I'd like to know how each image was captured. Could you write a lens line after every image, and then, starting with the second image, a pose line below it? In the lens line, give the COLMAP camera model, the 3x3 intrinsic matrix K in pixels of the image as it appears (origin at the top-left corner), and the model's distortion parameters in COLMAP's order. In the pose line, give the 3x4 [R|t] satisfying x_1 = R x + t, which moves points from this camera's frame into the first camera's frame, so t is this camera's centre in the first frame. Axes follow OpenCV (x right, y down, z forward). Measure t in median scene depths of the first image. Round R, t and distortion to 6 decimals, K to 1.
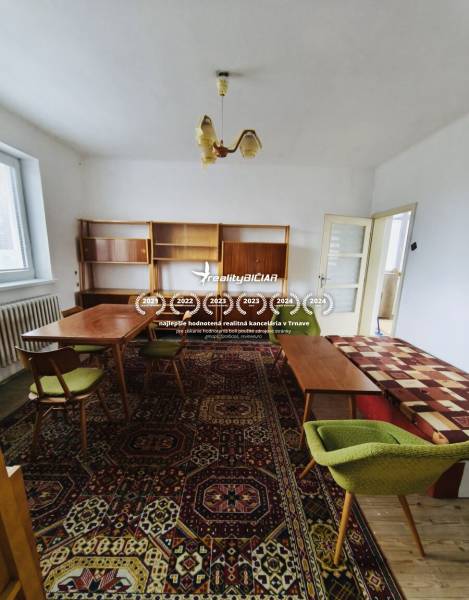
lens RADIAL K [[274.3, 0, 233.4], [0, 274.3, 306.8], [0, 0, 1]] dist [-0.002112, -0.000082]
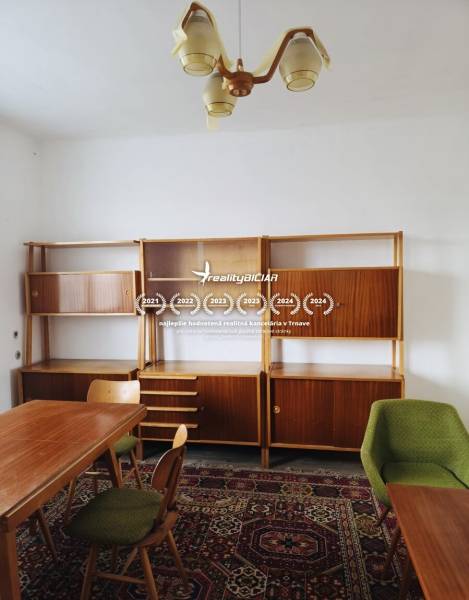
lens RADIAL K [[440.3, 0, 236.5], [0, 440.3, 317.7], [0, 0, 1]] dist [0.010407, 0.001580]
pose [[0.986335, -0.029486, -0.162089, 0.034271], [0.011099, 0.993511, -0.113189, -0.055723], [0.164375, 0.109843, 0.980263, 0.188673]]
